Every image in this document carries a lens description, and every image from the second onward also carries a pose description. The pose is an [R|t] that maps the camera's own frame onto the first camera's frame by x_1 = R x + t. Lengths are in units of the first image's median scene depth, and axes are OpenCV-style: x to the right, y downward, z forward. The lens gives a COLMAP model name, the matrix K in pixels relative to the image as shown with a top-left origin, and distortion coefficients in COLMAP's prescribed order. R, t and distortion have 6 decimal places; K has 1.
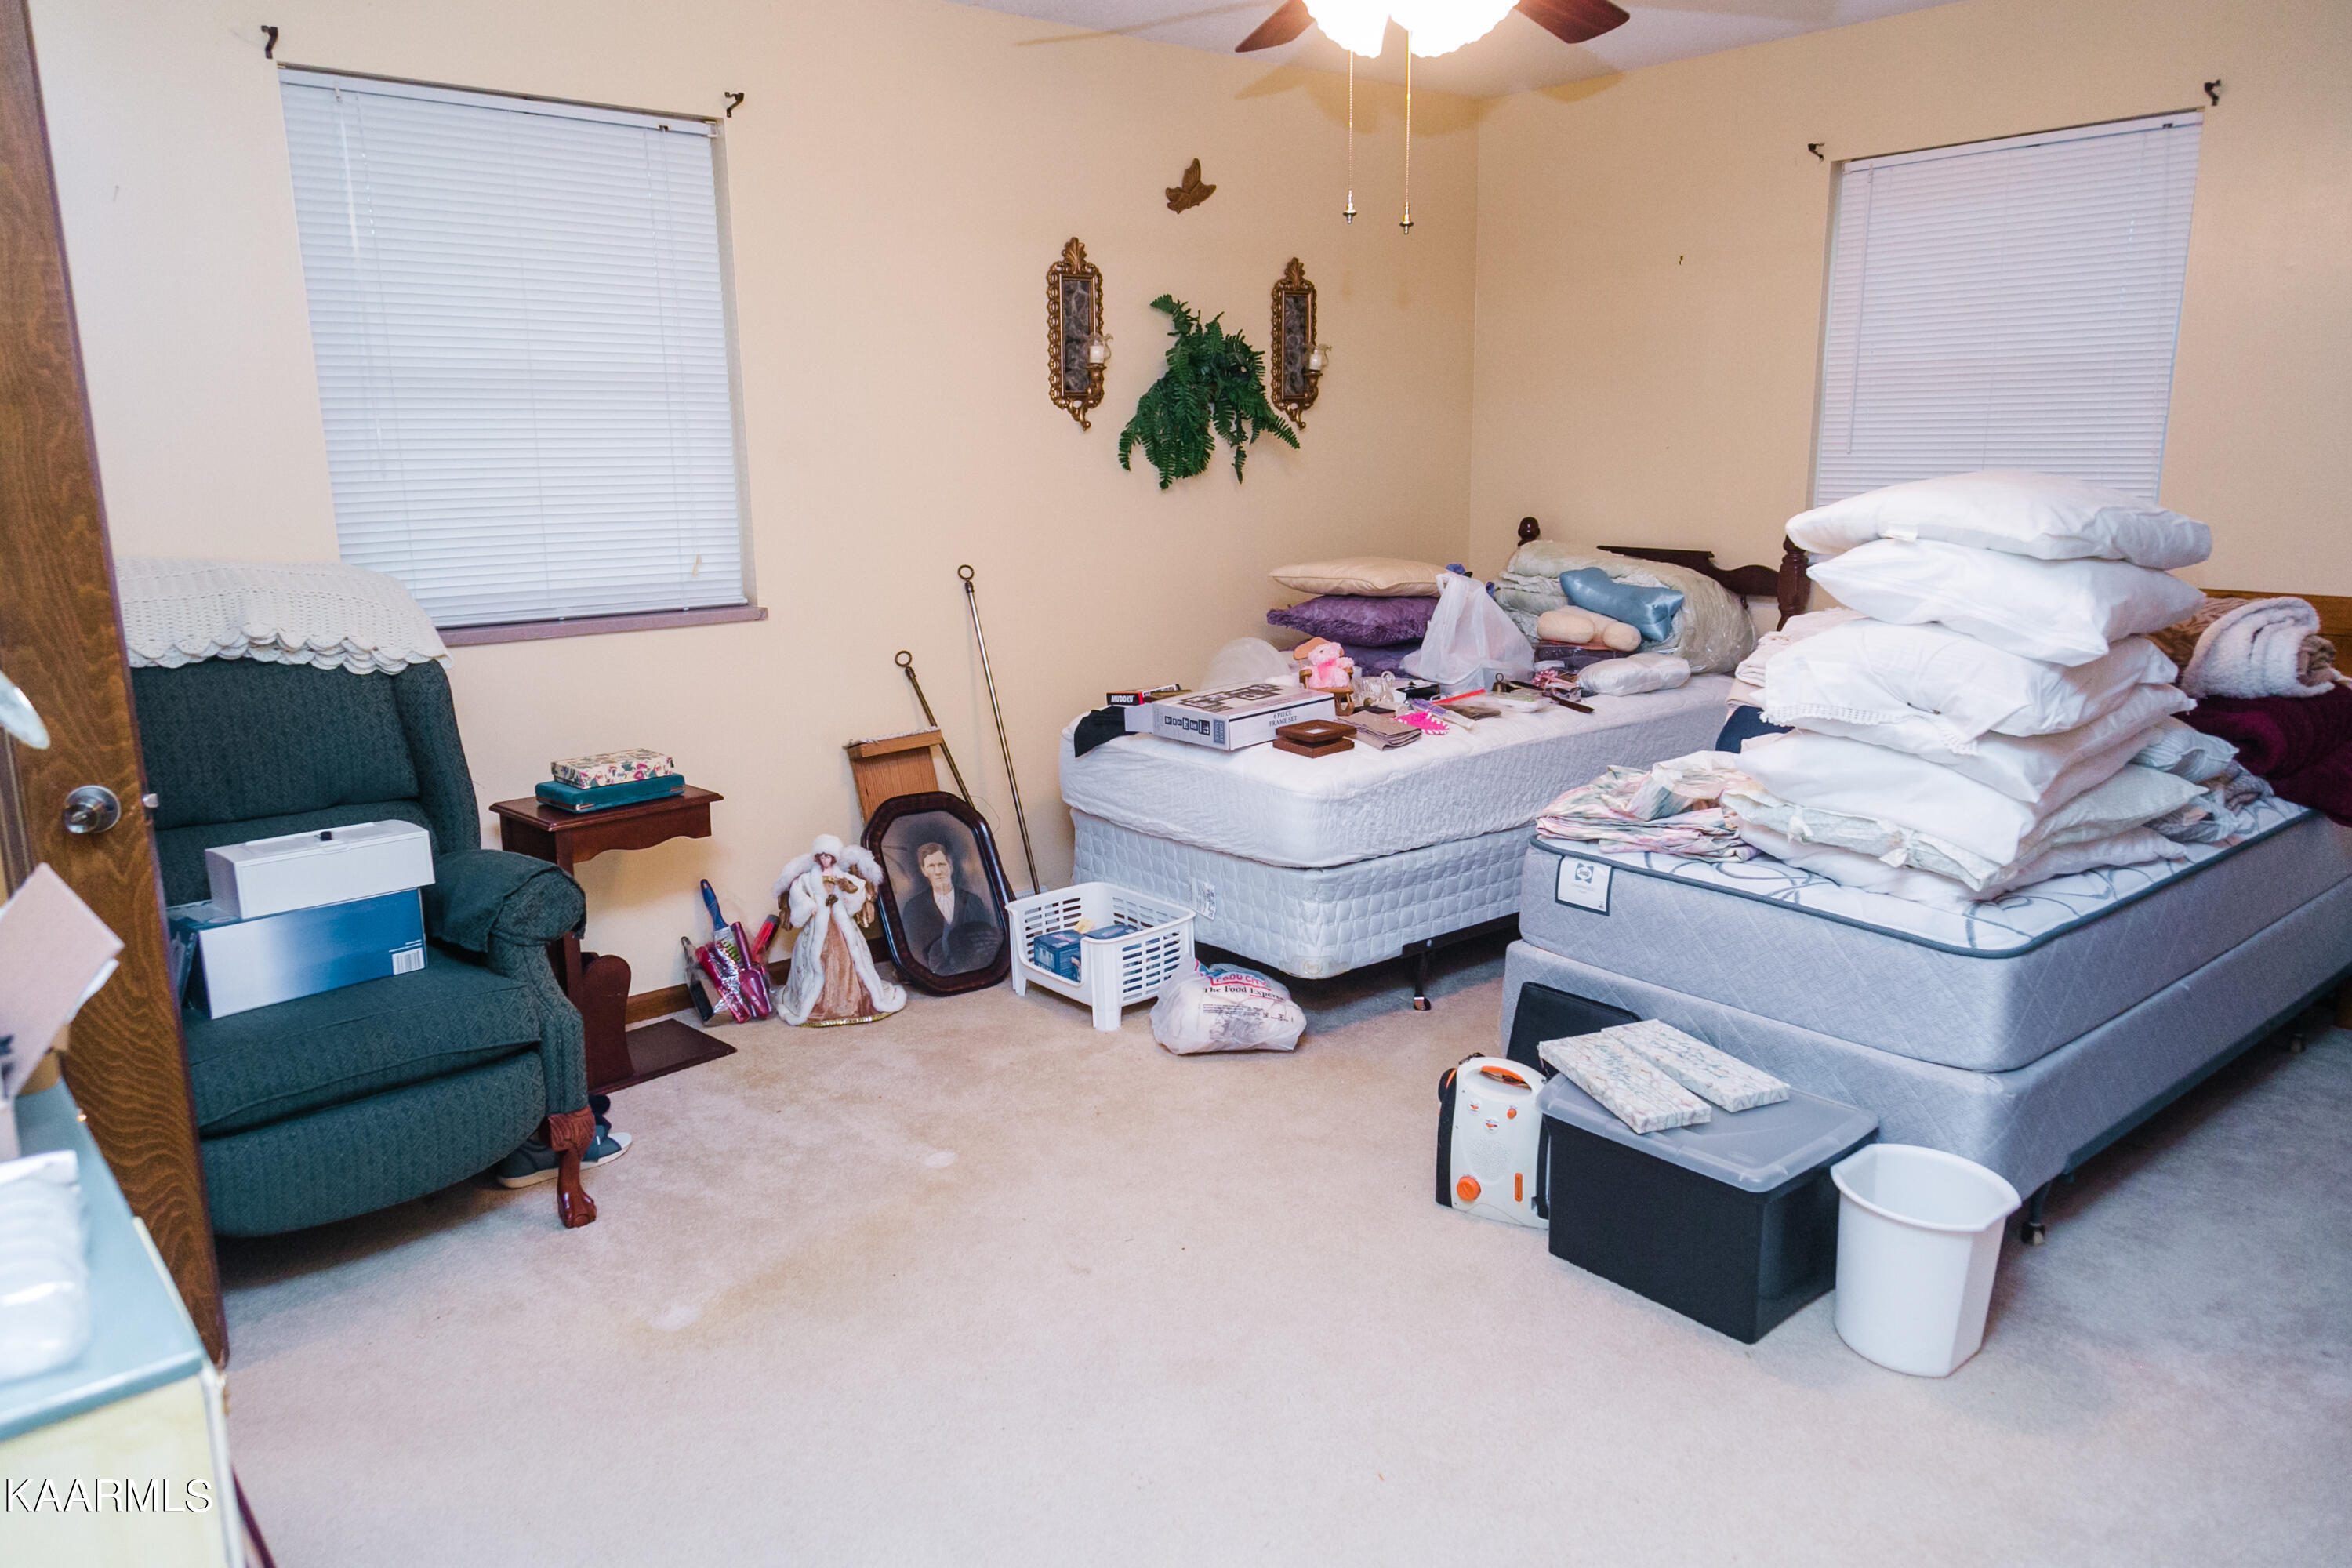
lens RADIAL K [[1609.9, 0, 1171.9], [0, 1609.9, 774.2], [0, 0, 1]] dist [0.018800, -0.002778]
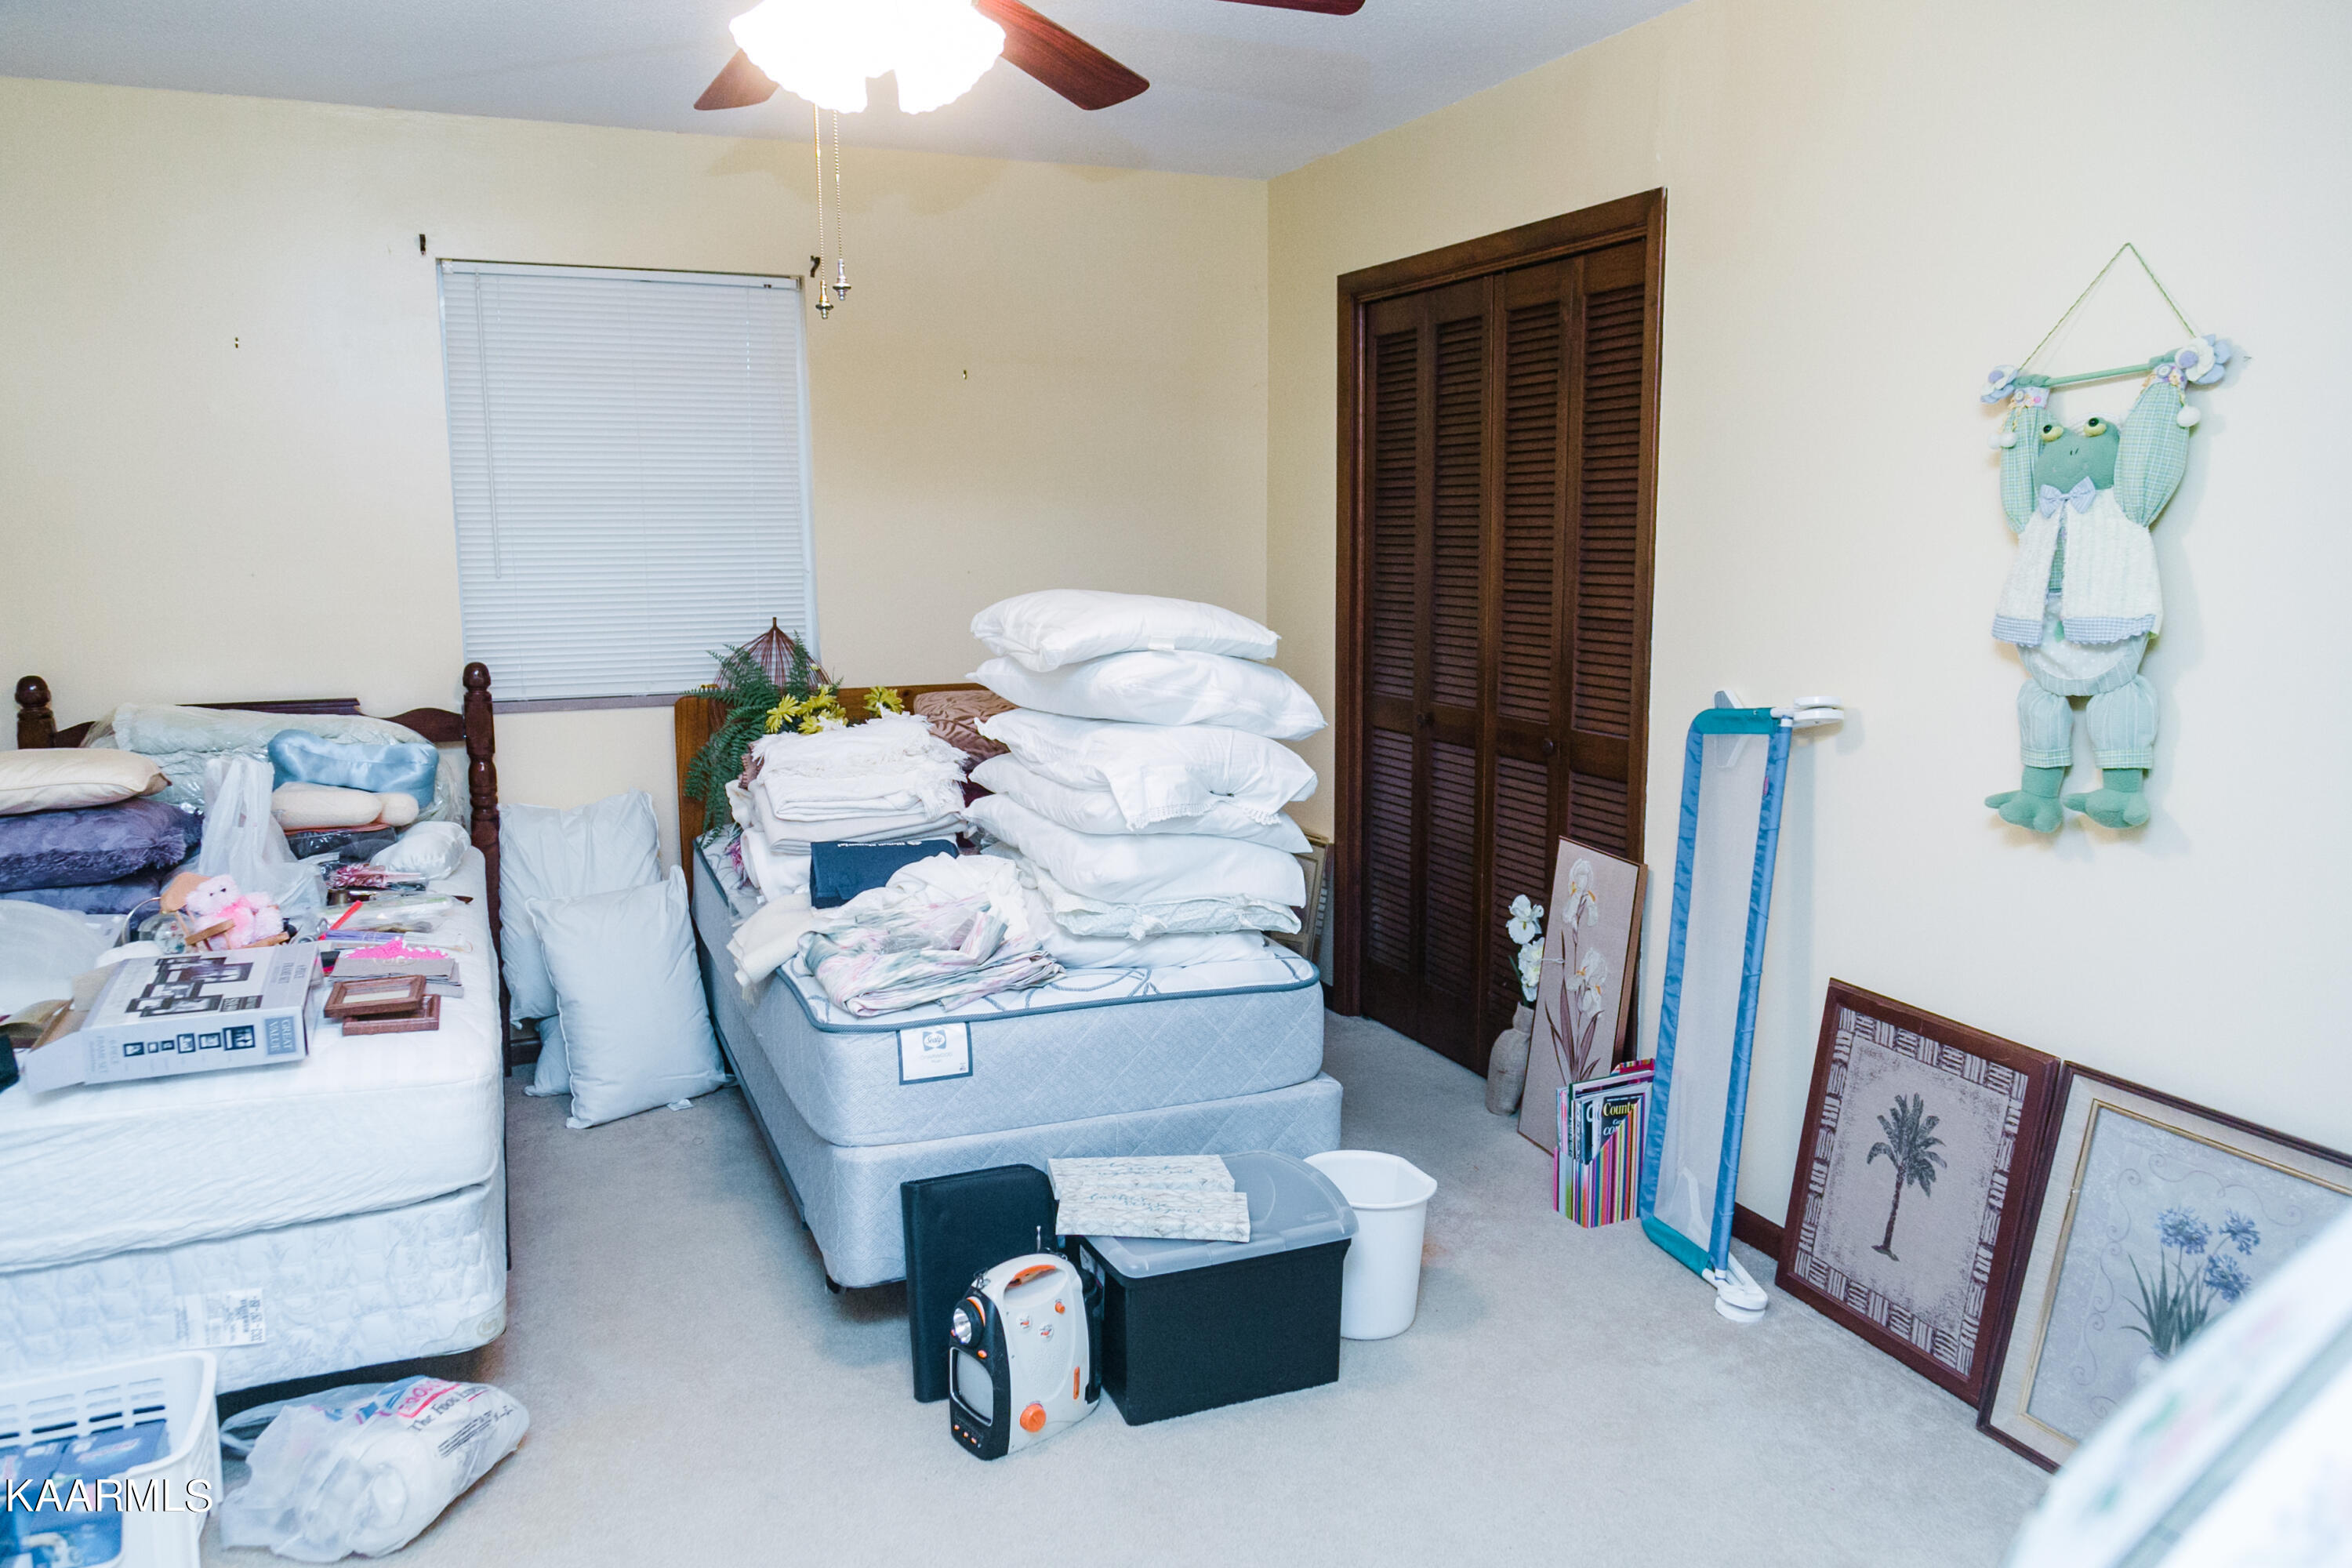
lens RADIAL K [[1609.9, 0, 1172.4], [0, 1609.9, 798.2], [0, 0, 1]] dist [0.018800, -0.002778]
pose [[0.309365, -0.146680, 0.939563, -0.548239], [0.199860, 0.975993, 0.086561, -0.126537], [-0.929704, 0.161002, 0.331254, 0.573949]]
